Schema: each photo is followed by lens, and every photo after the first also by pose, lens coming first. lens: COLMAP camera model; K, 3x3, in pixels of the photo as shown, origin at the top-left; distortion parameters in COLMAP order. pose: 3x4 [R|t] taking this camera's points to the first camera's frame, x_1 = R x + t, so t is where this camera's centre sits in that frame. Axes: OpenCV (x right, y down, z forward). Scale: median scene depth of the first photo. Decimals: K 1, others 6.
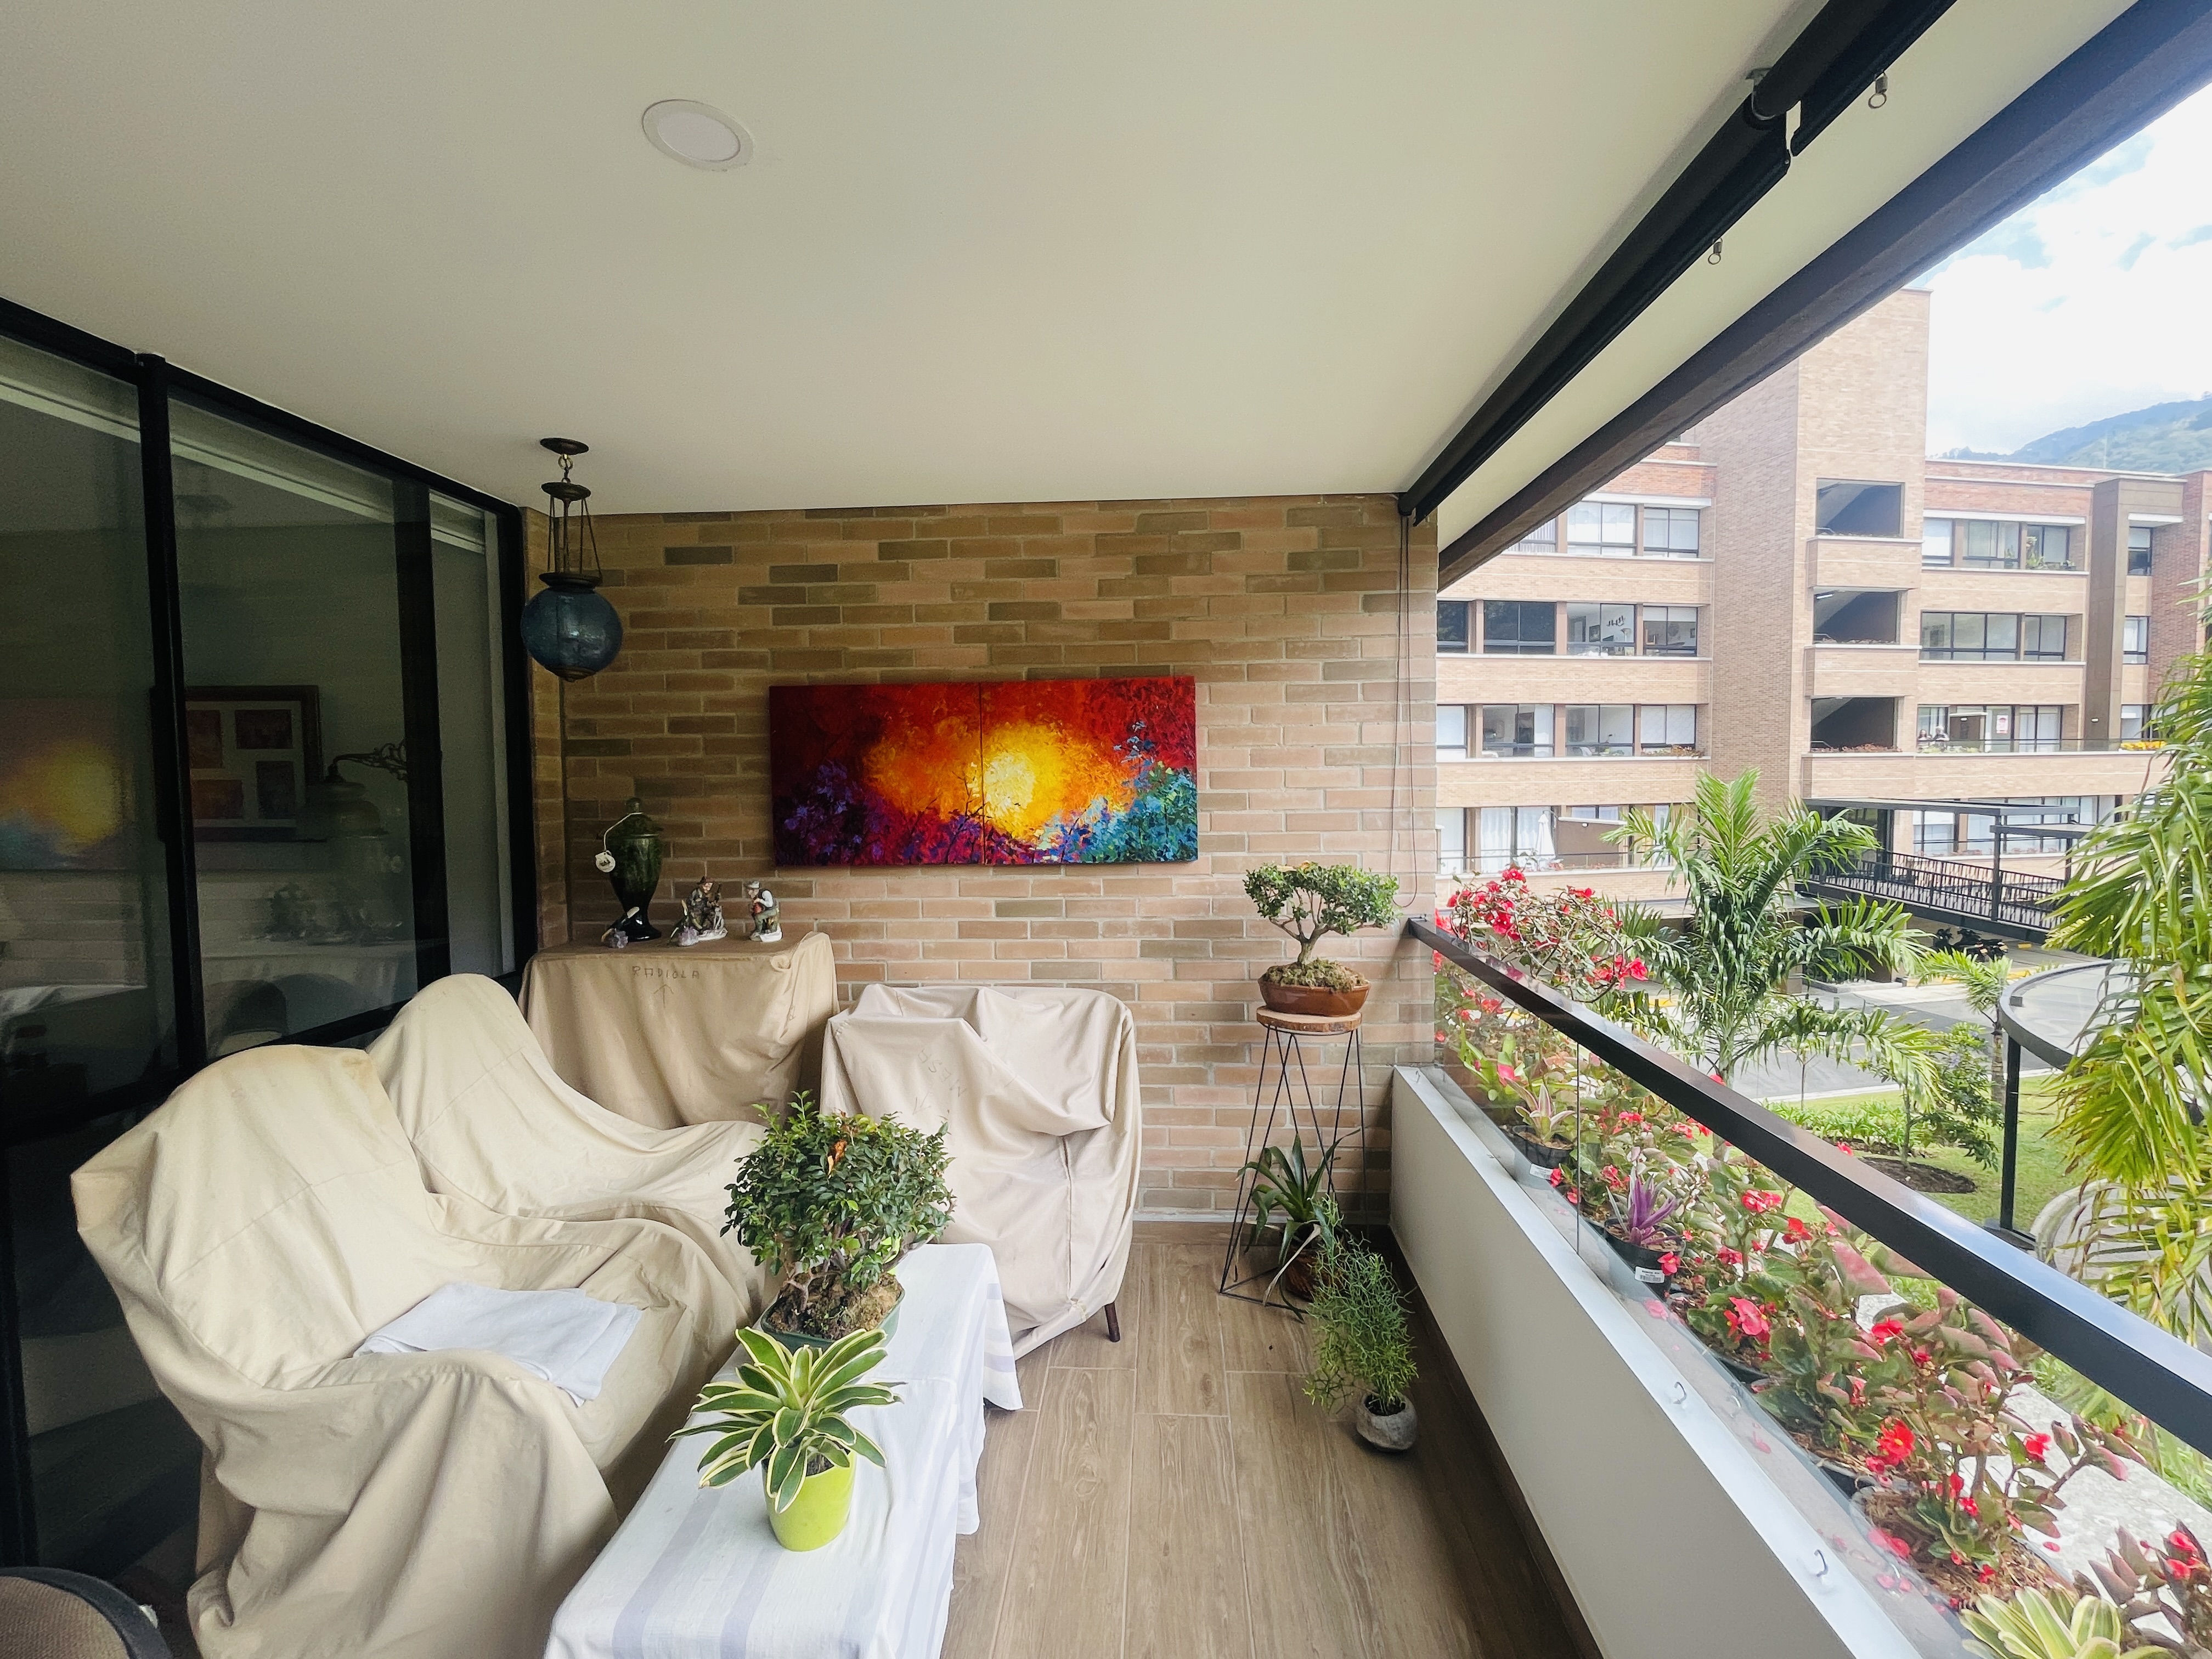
lens RADIAL K [[955.6, 0, 1100.6], [0, 955.6, 822.8], [0, 0, 1]] dist [-0.001522, 0.000692]
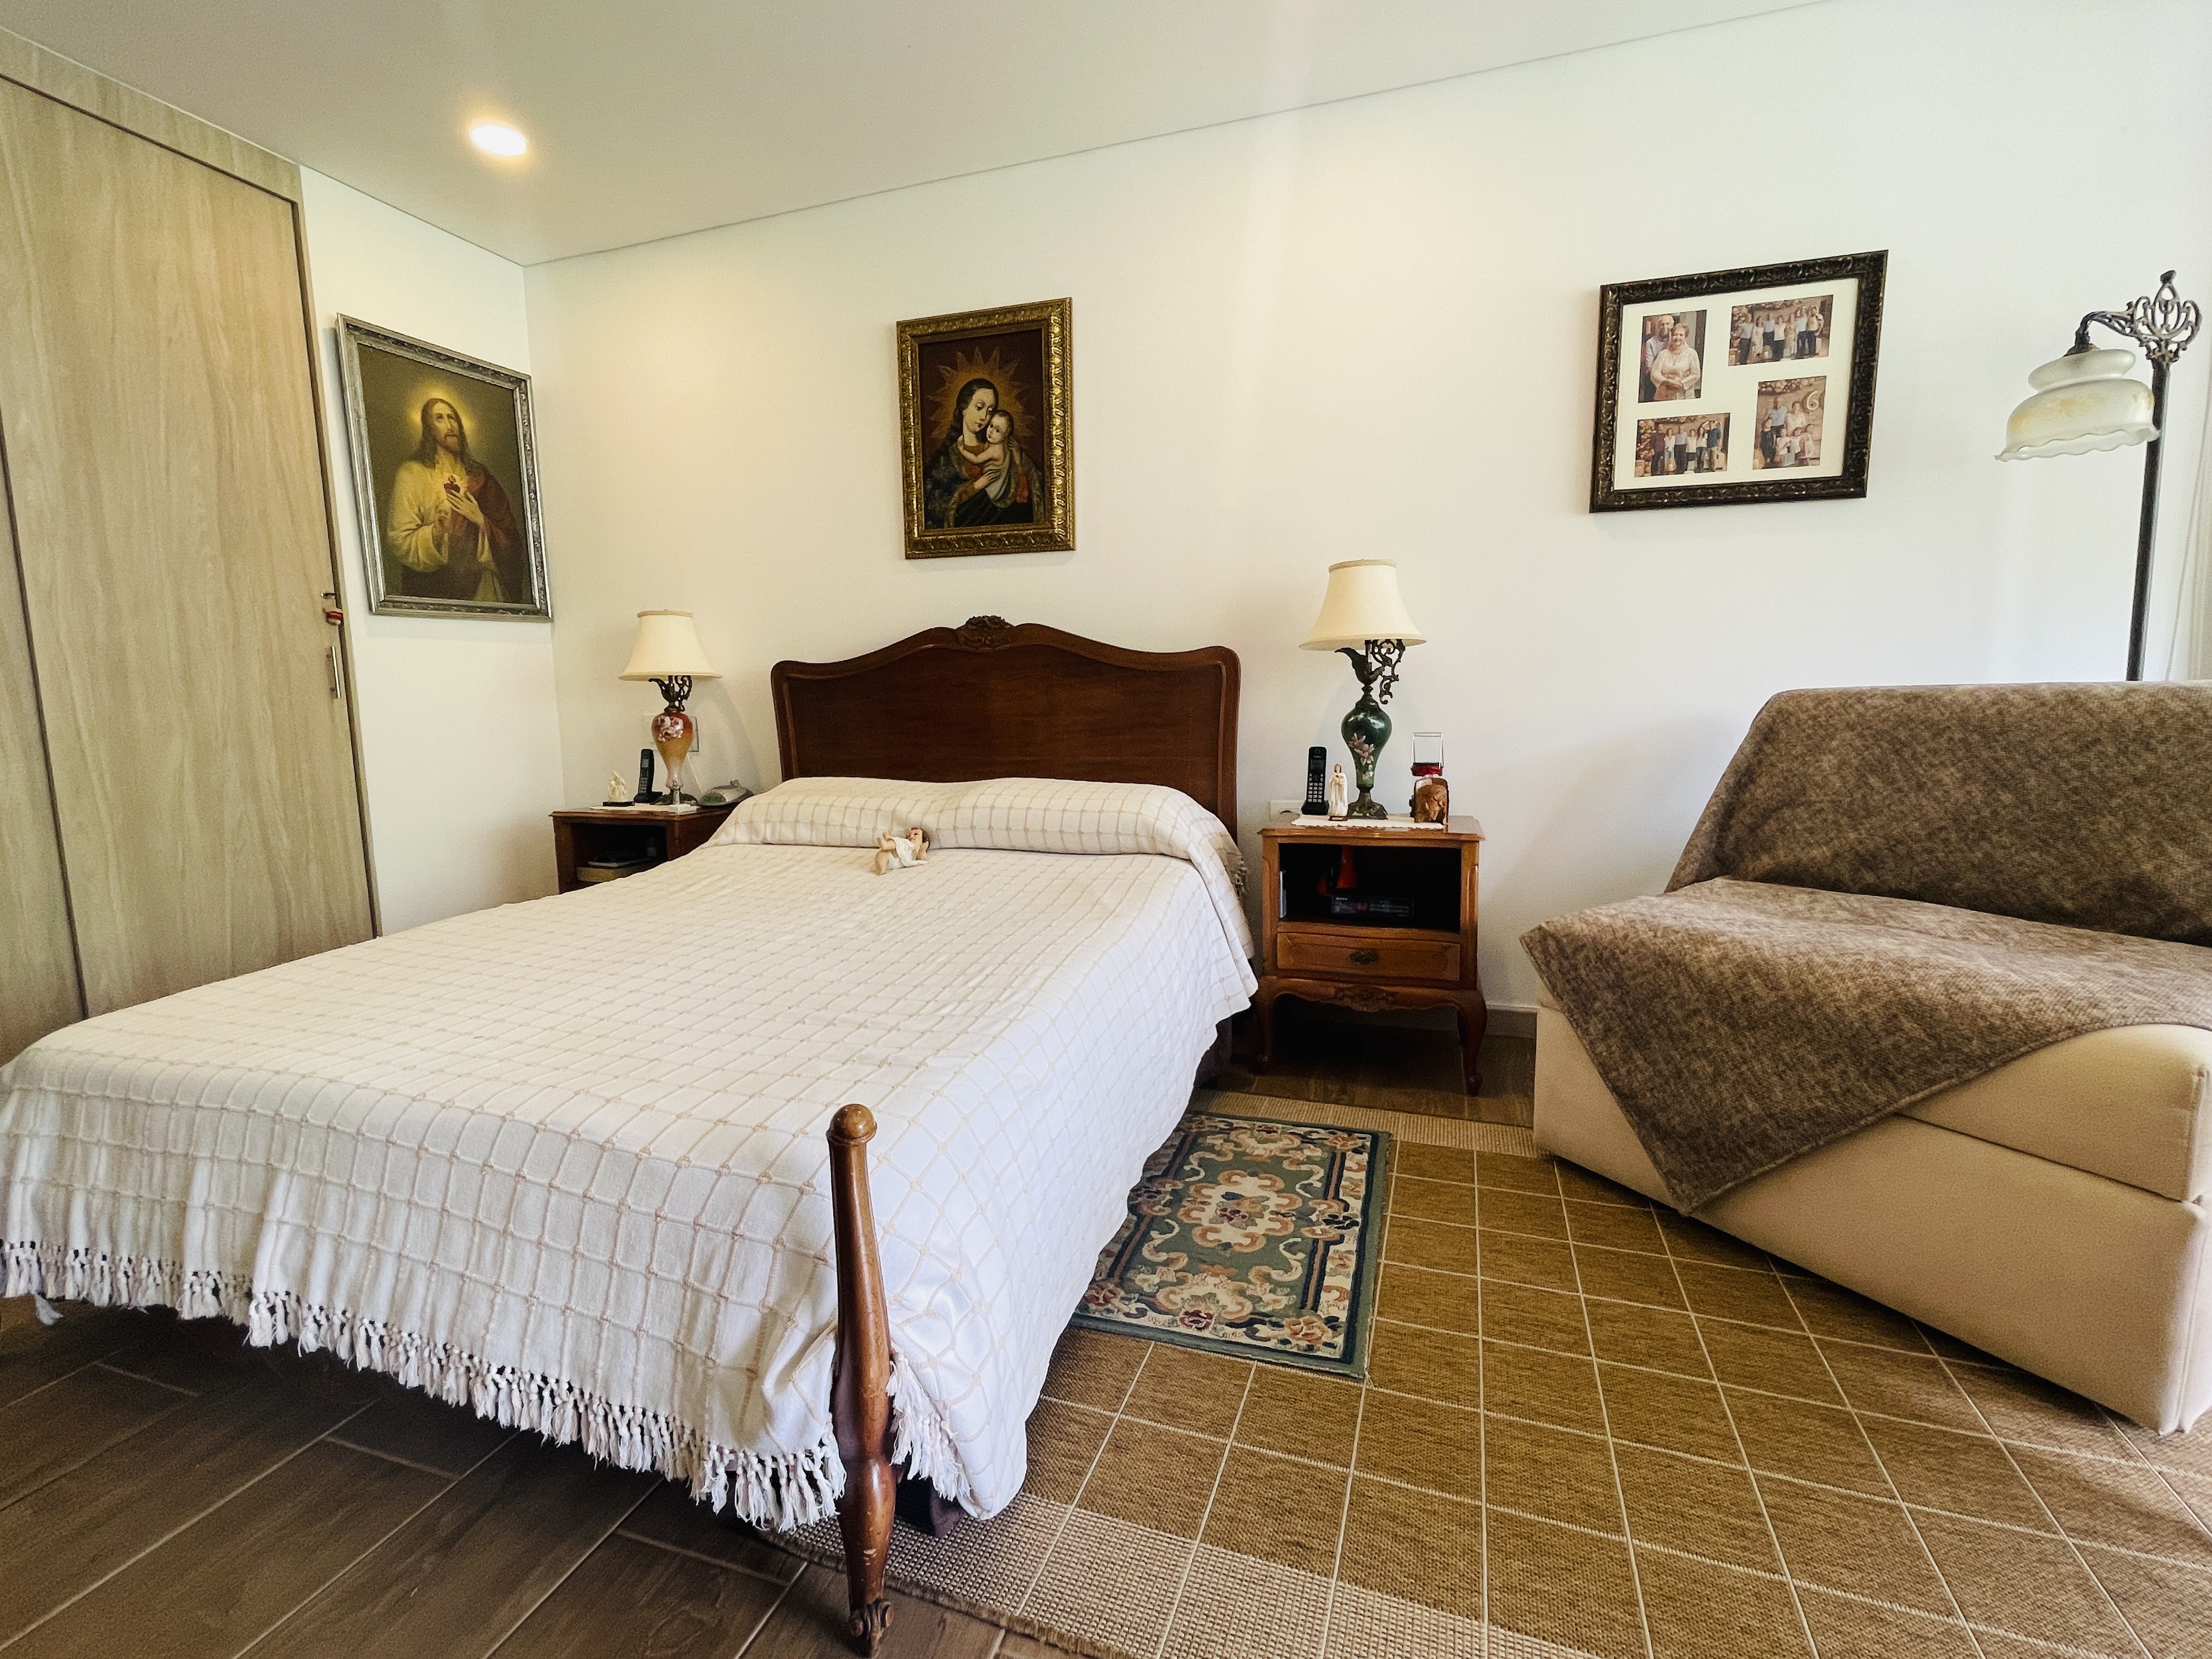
lens RADIAL K [[983.2, 0, 1111.4], [0, 983.2, 820.3], [0, 0, 1]] dist [-0.004426, 0.001480]
pose [[0.966054, 0.028277, -0.256788, -1.187091], [-0.009971, 0.997332, 0.072314, 0.210456], [0.258148, -0.067299, 0.963759, 0.186522]]
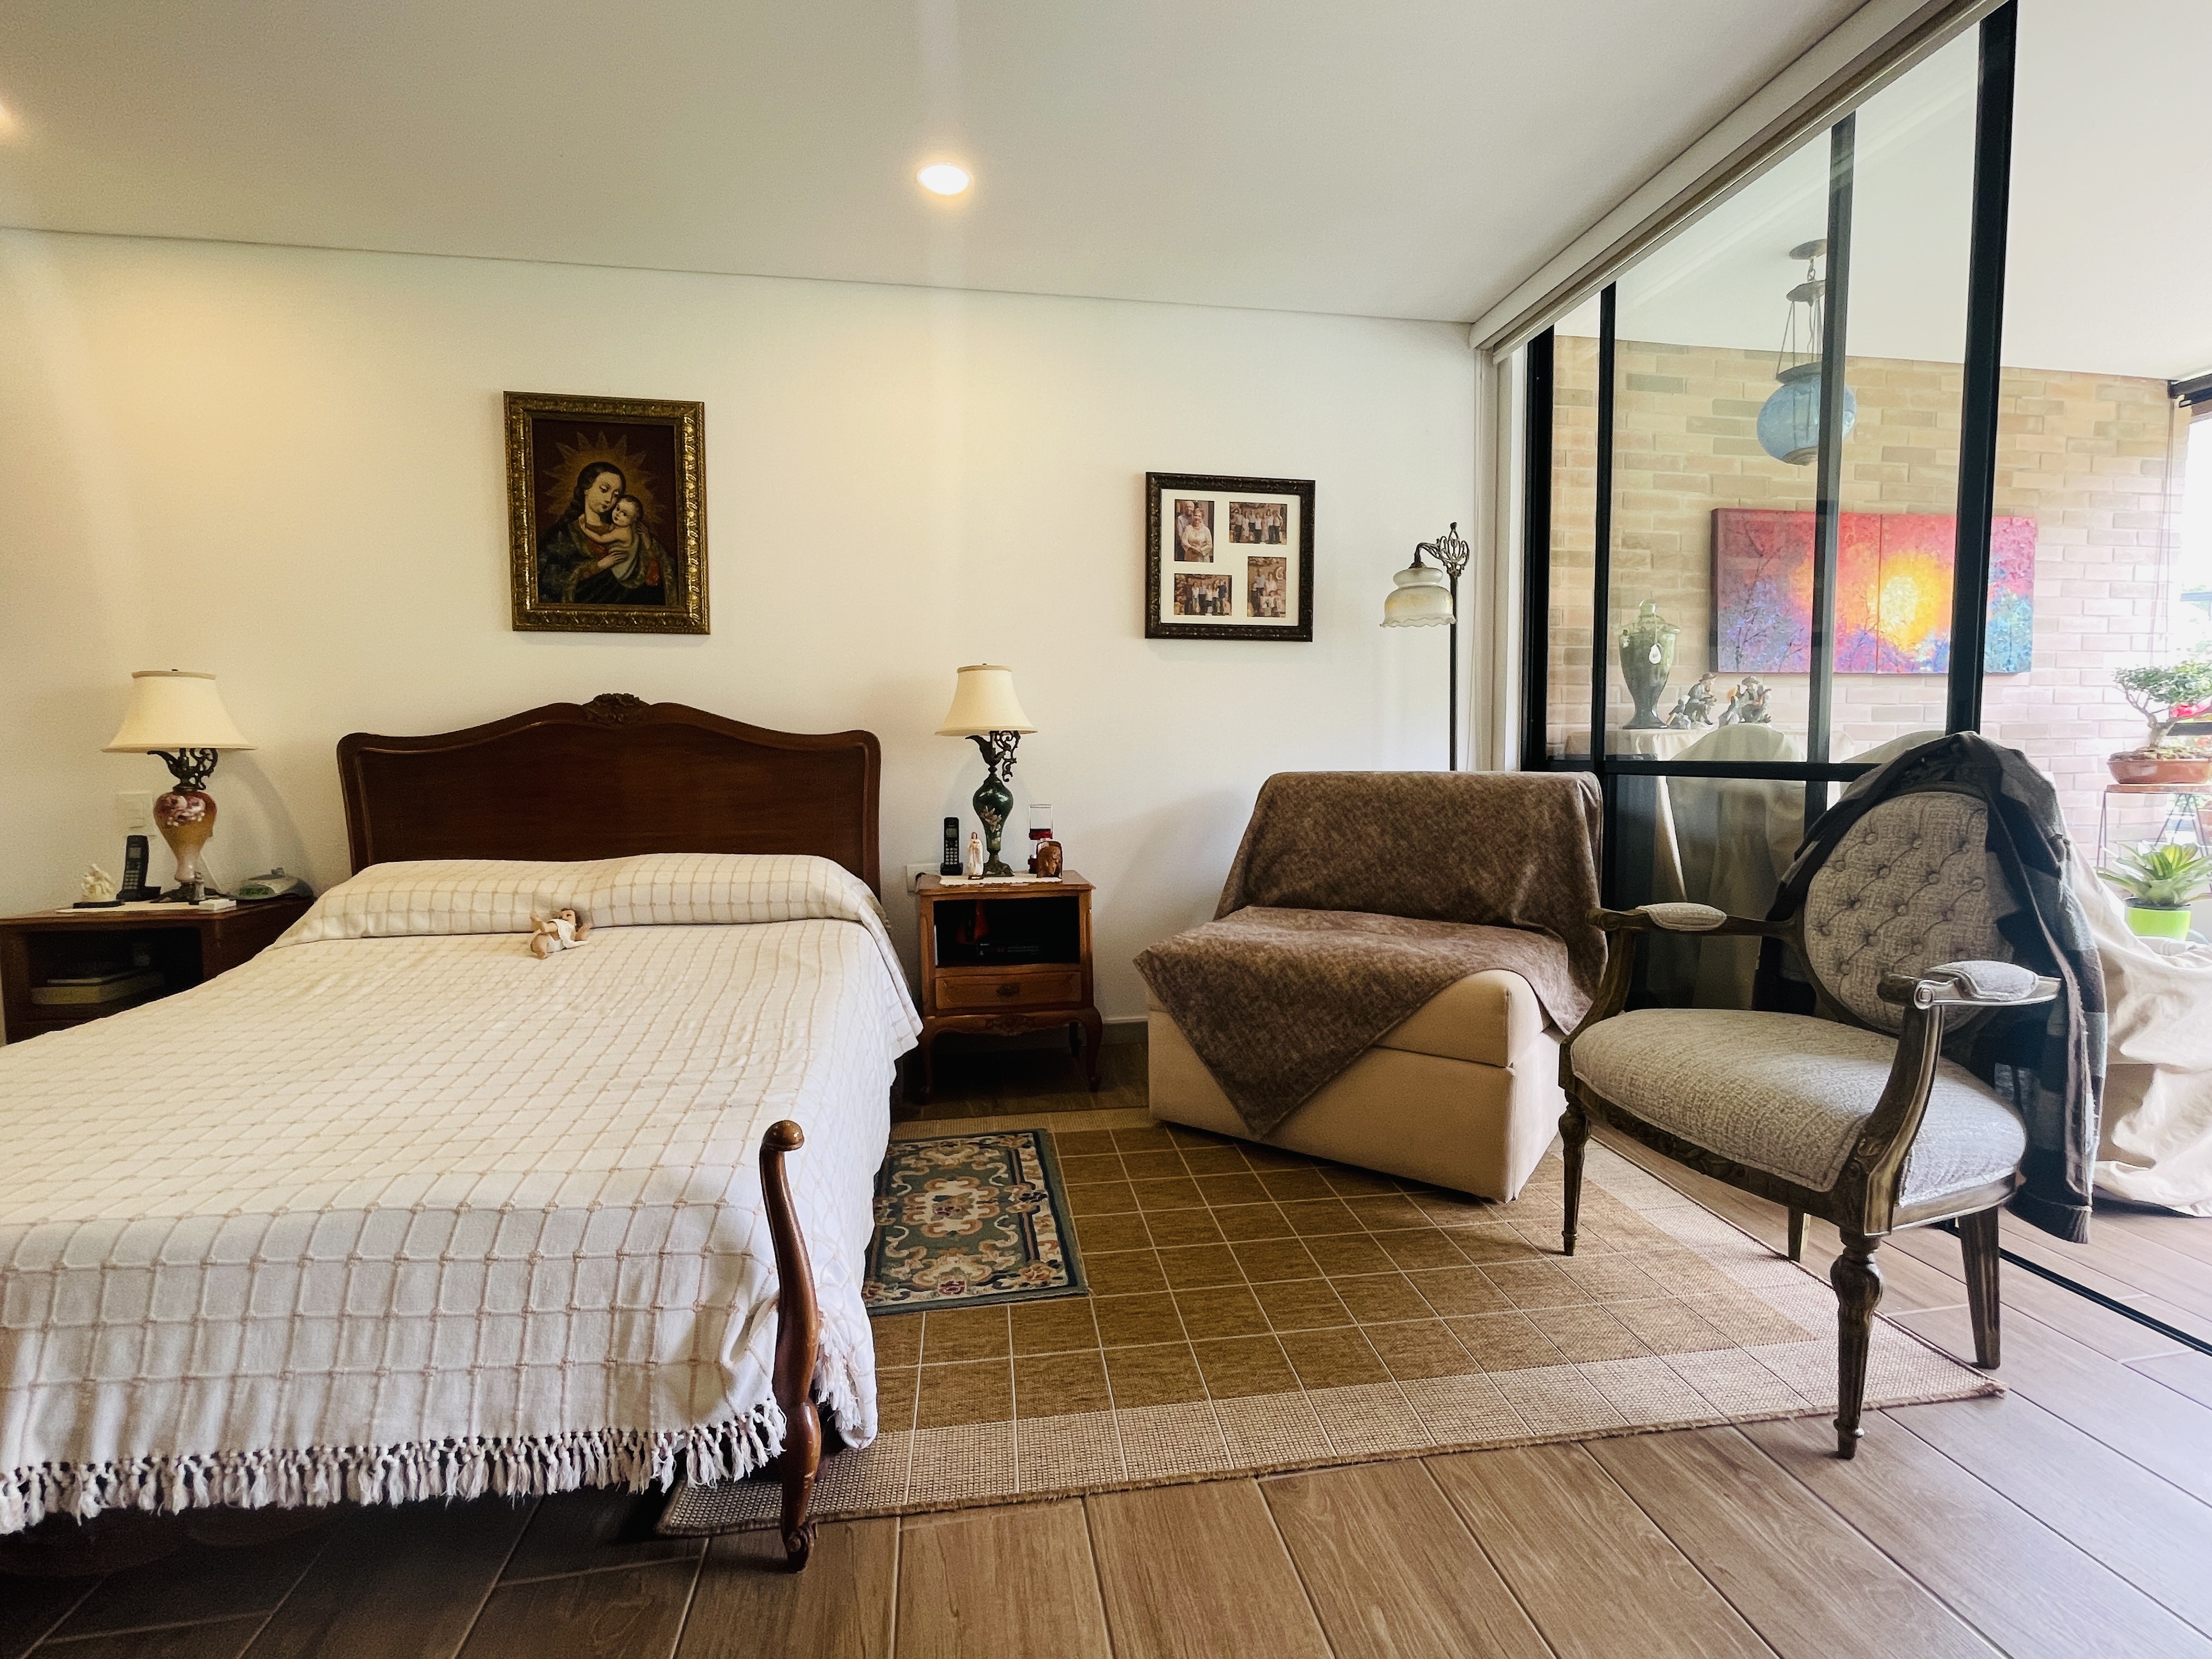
lens RADIAL K [[983.2, 0, 1111.4], [0, 983.2, 820.3], [0, 0, 1]] dist [-0.004426, 0.001480]
pose [[0.974627, -0.011072, 0.223559, -1.295449], [0.008356, 0.999879, 0.013094, 0.198315], [-0.223677, -0.010894, 0.974602, 0.049708]]
